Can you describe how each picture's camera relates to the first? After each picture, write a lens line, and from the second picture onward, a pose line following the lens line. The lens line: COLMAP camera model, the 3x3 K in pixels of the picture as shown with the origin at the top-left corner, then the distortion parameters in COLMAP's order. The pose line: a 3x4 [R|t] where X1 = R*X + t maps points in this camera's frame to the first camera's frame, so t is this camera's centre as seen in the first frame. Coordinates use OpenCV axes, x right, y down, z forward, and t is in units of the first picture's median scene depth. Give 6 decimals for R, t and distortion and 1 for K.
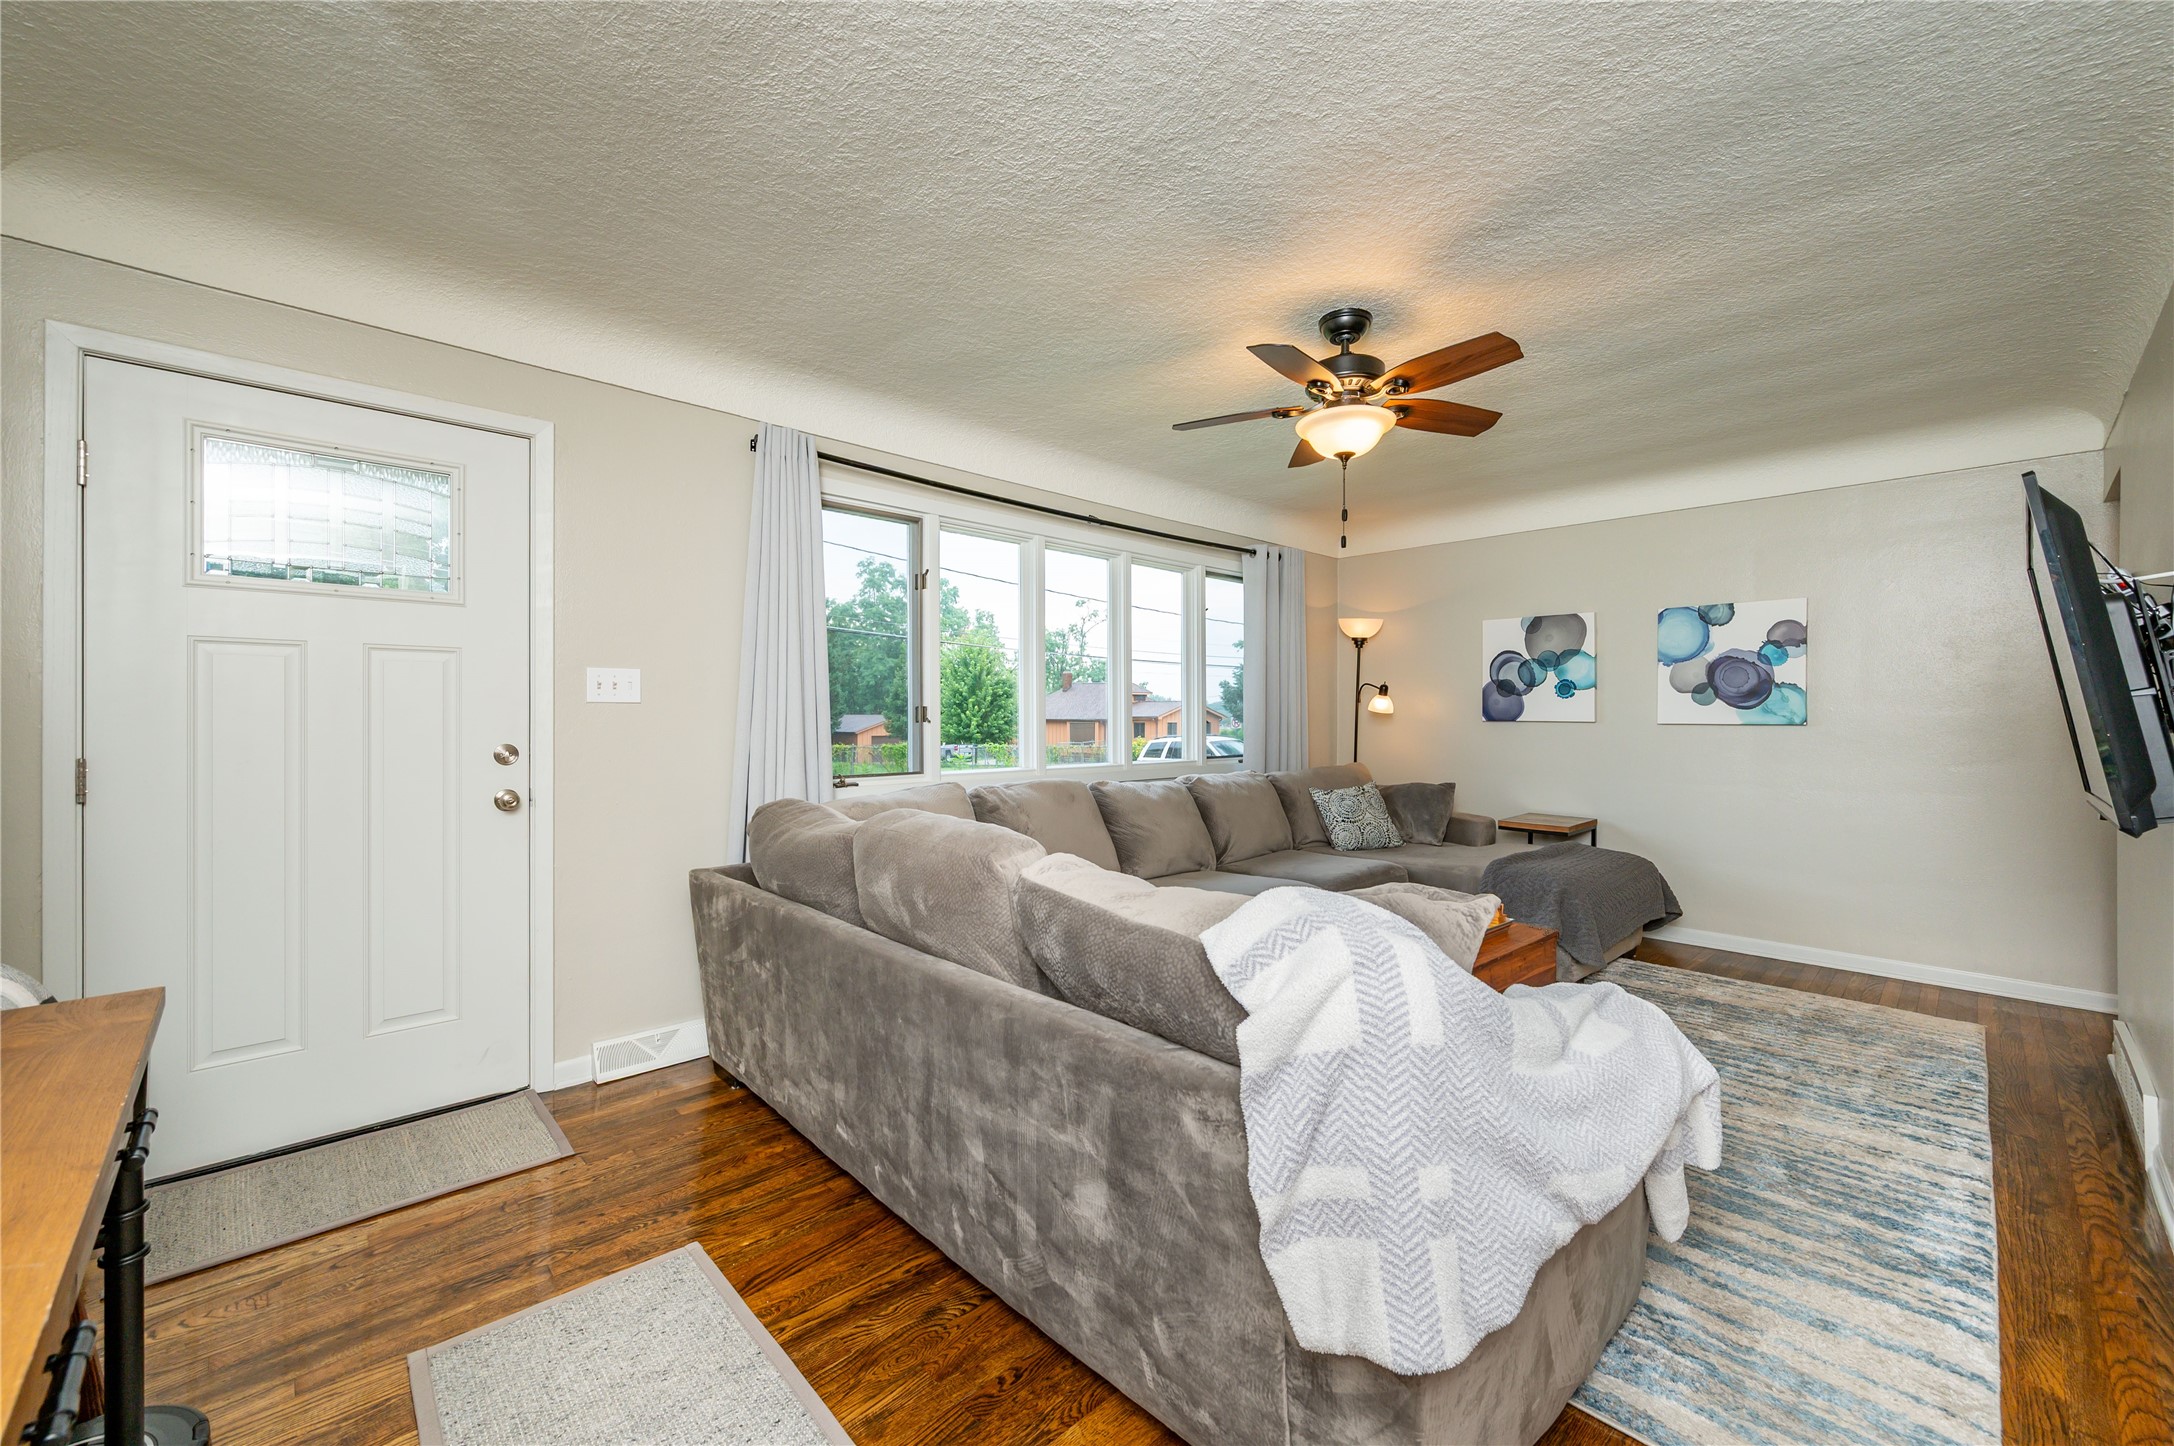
lens RADIAL K [[855.0, 0, 1097.7], [0, 855.0, 721.2], [0, 0, 1]] dist [0.000298, -0.000041]
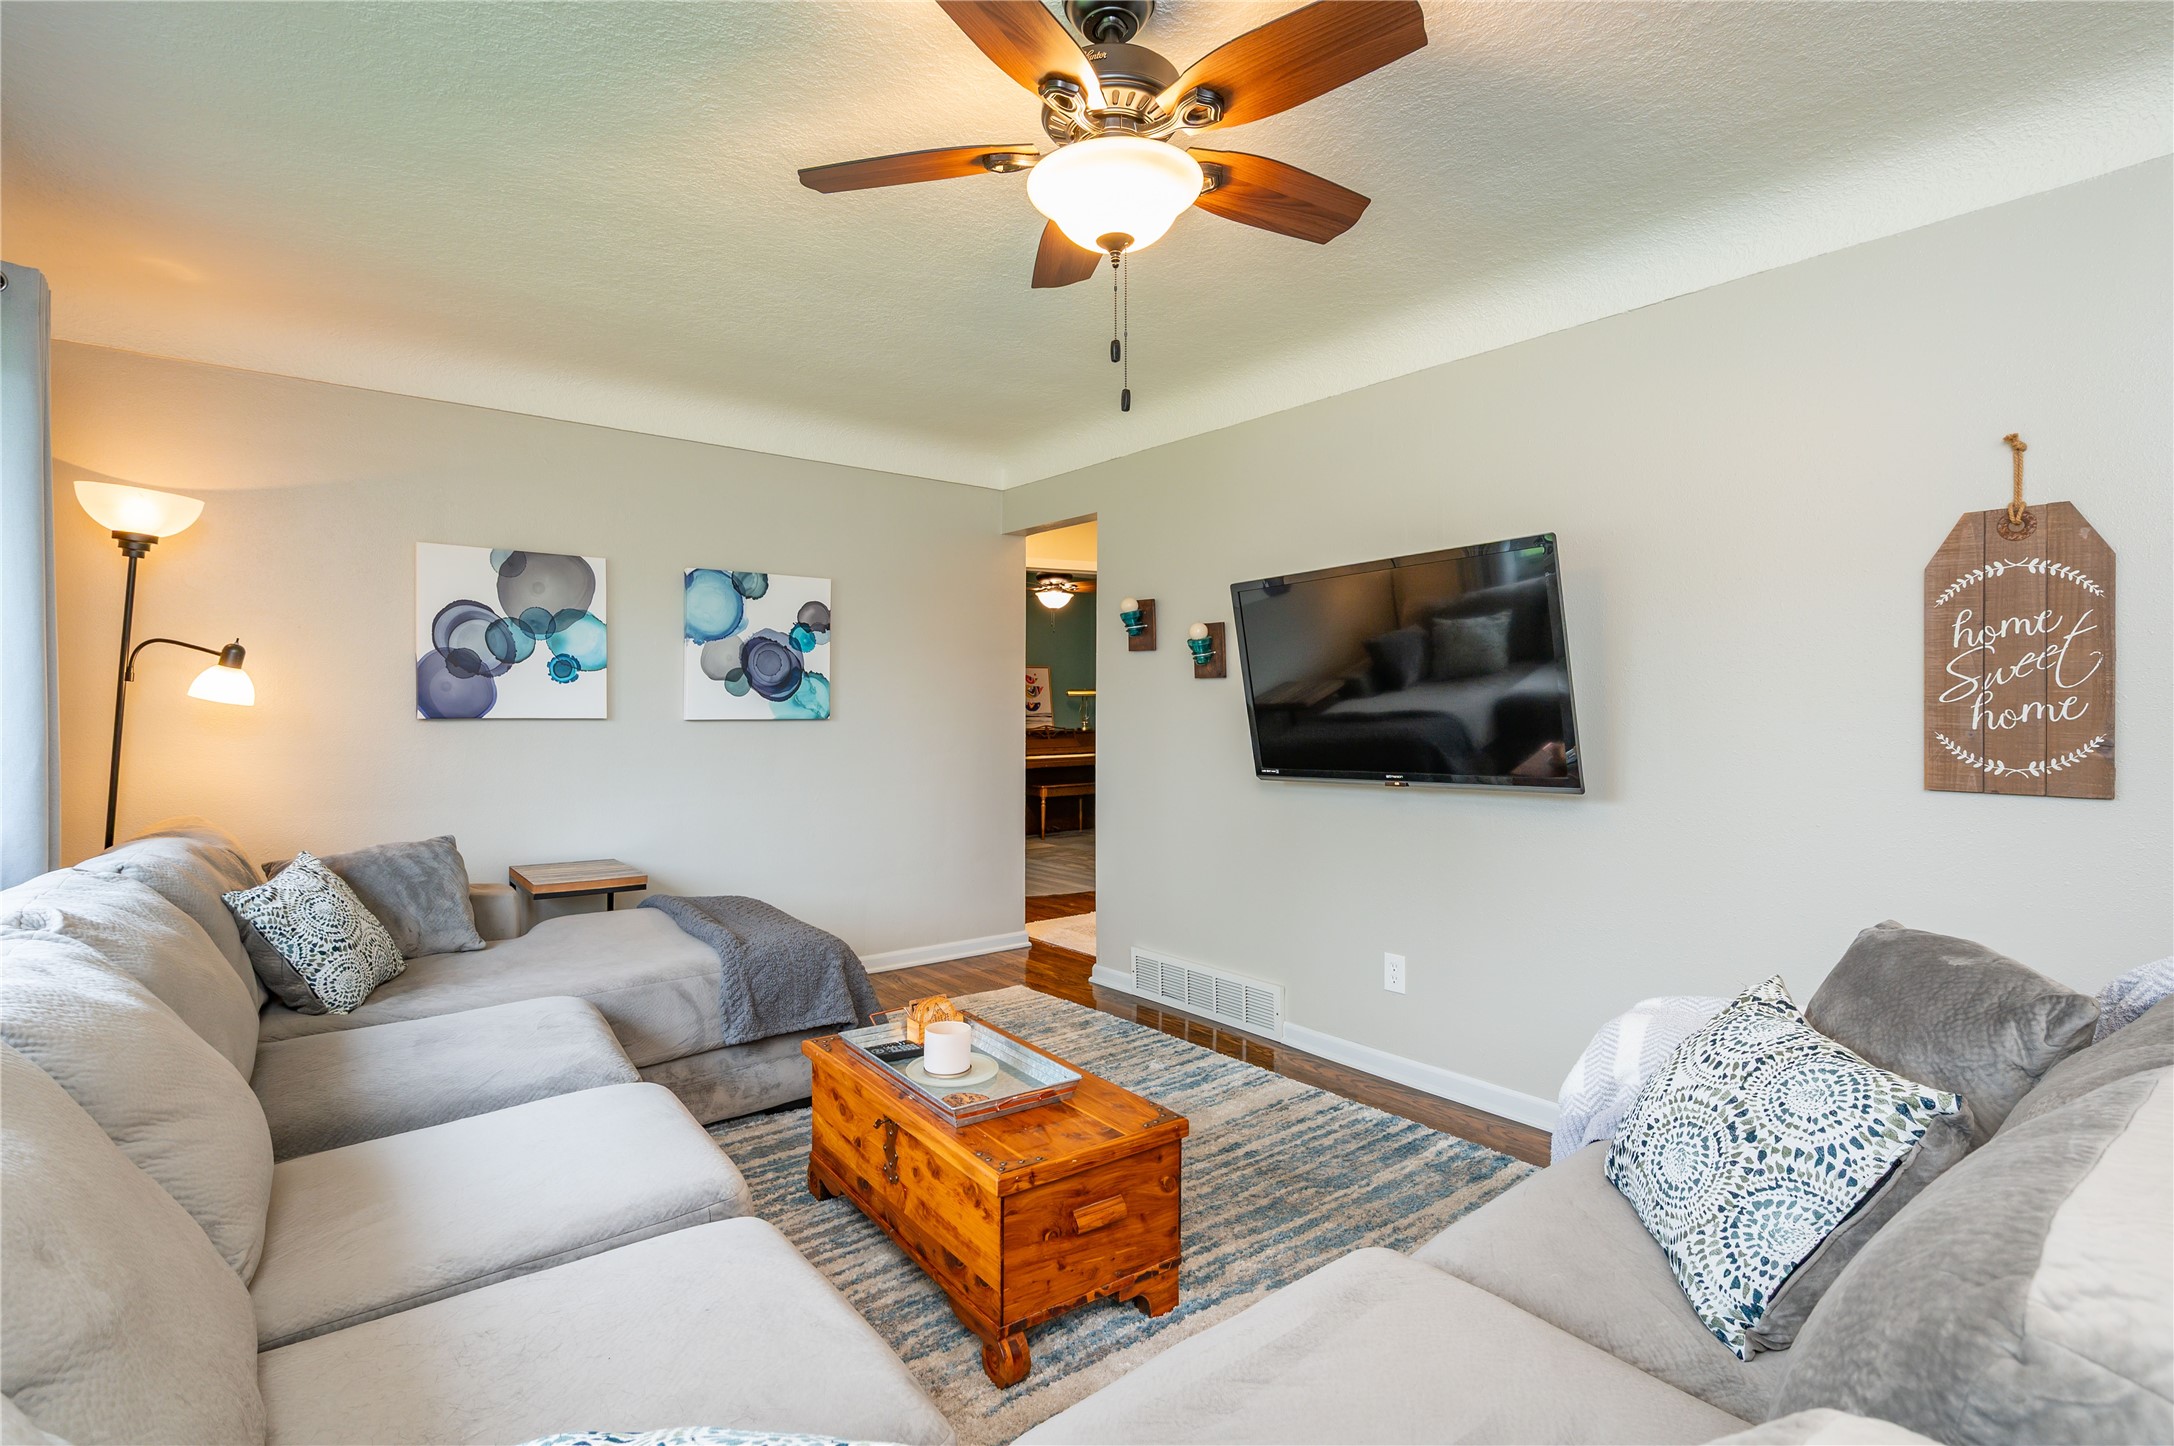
lens RADIAL K [[1039.1, 0, 1087.6], [0, 1039.1, 715.4], [0, 0, 1]] dist [-0.000819, 0.000040]
pose [[0.093268, -0.009980, 0.995591, -0.226572], [0.005730, 0.999939, 0.009487, -0.007964], [-0.995625, 0.004820, 0.093320, 0.573067]]
